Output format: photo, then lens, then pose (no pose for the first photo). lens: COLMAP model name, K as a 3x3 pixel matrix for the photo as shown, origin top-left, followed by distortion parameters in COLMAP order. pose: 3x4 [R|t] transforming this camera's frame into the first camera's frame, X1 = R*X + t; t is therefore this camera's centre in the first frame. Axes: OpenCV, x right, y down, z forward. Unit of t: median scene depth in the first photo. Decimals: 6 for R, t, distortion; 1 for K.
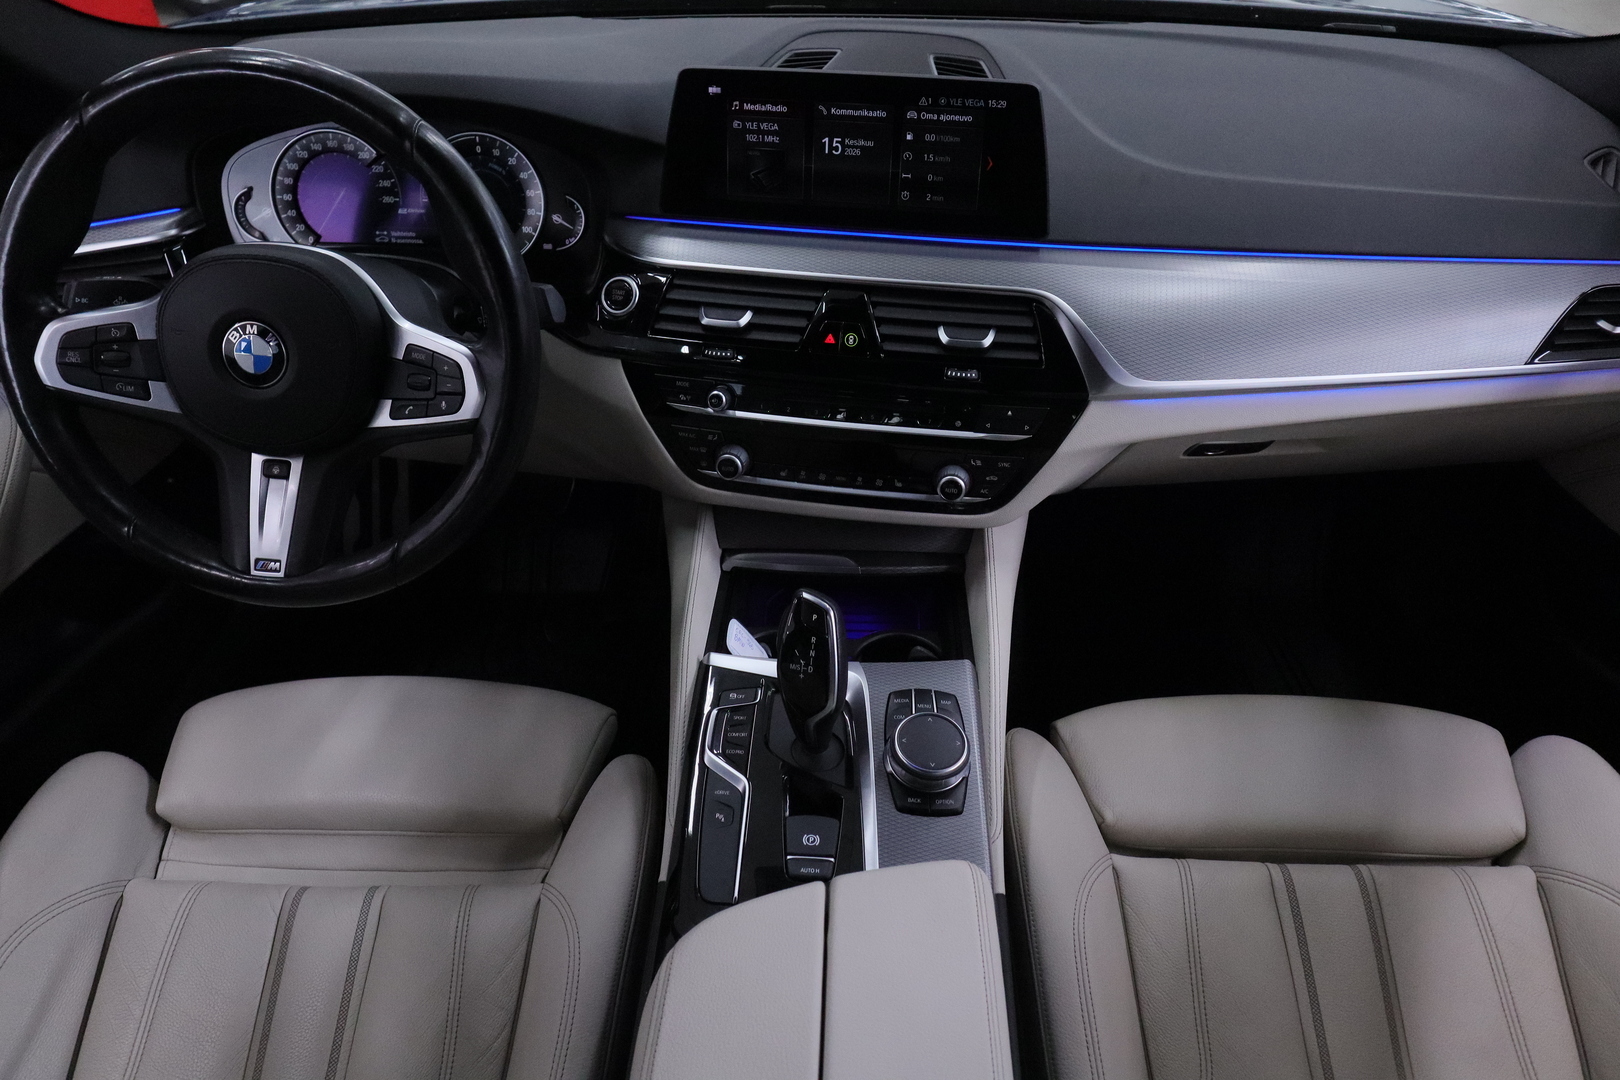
lens RADIAL K [[1208.7, 0, 807.0], [0, 1208.7, 534.2], [0, 0, 1]] dist [-0.005606, -0.007167]
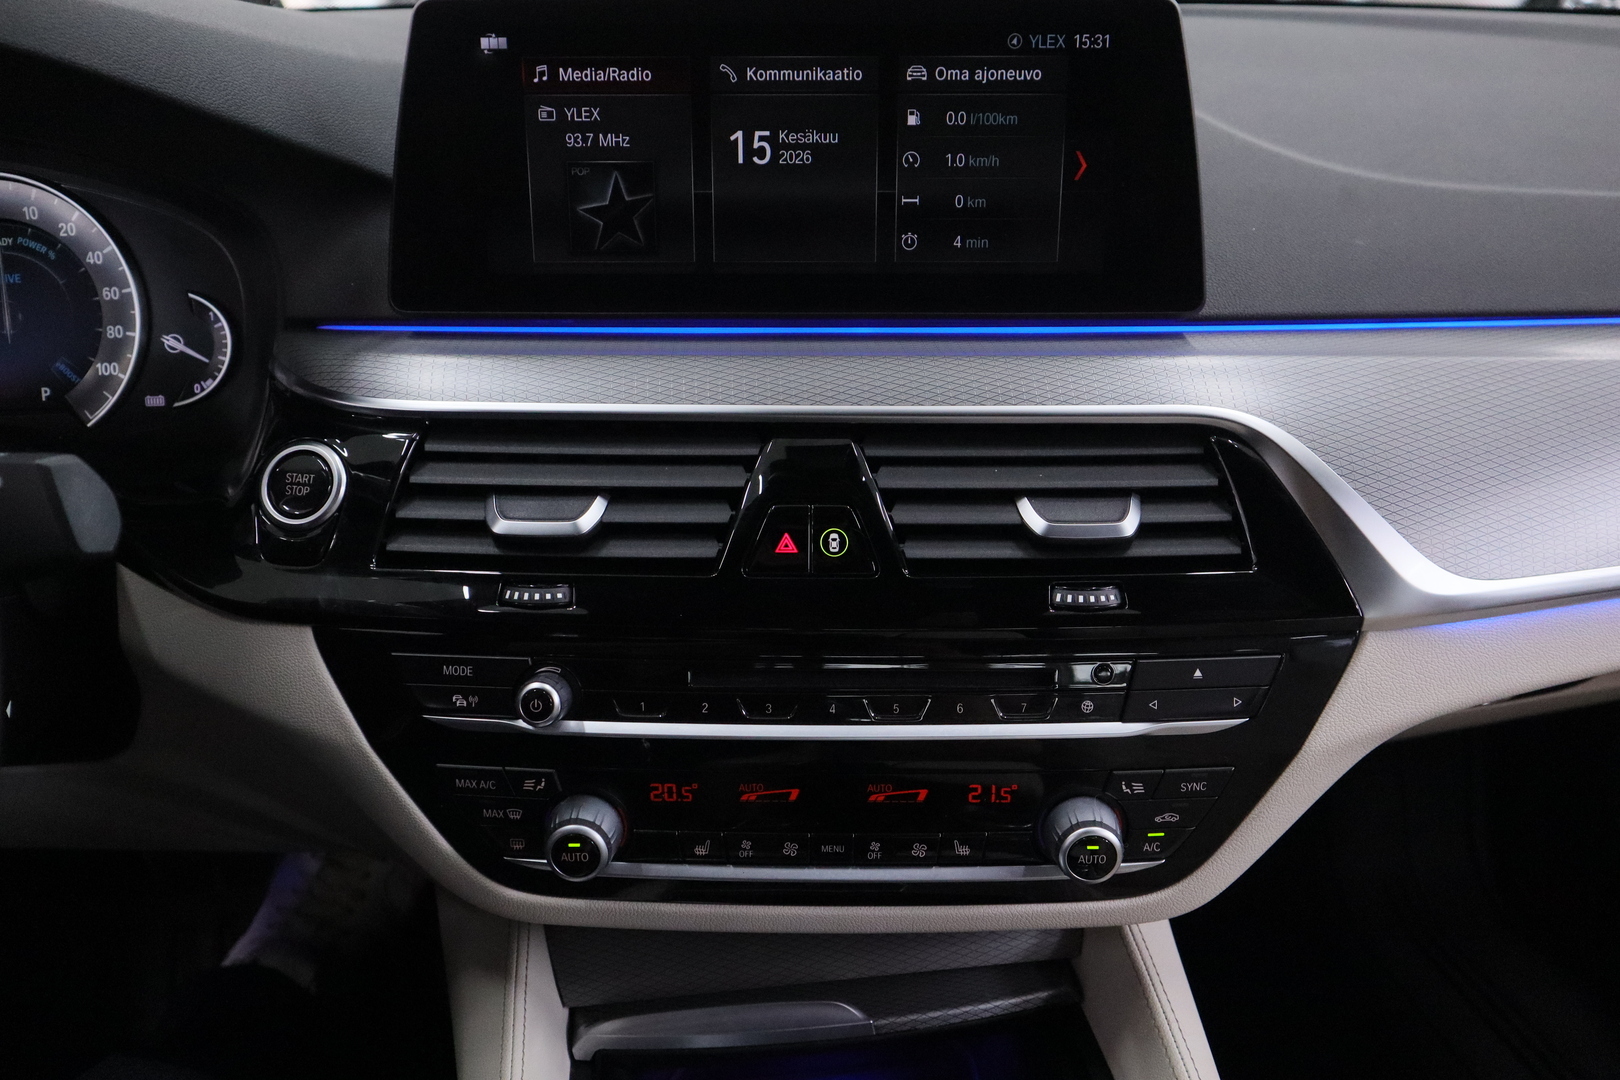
lens RADIAL K [[1240.4, 0, 816.9], [0, 1240.4, 536.0], [0, 0, 1]] dist [-0.024144, 0.010618]
pose [[0.982981, -0.074142, 0.168081, -0.046208], [0.101615, 0.981669, -0.161247, -0.086228], [-0.153045, 0.175582, 0.972496, 0.531196]]
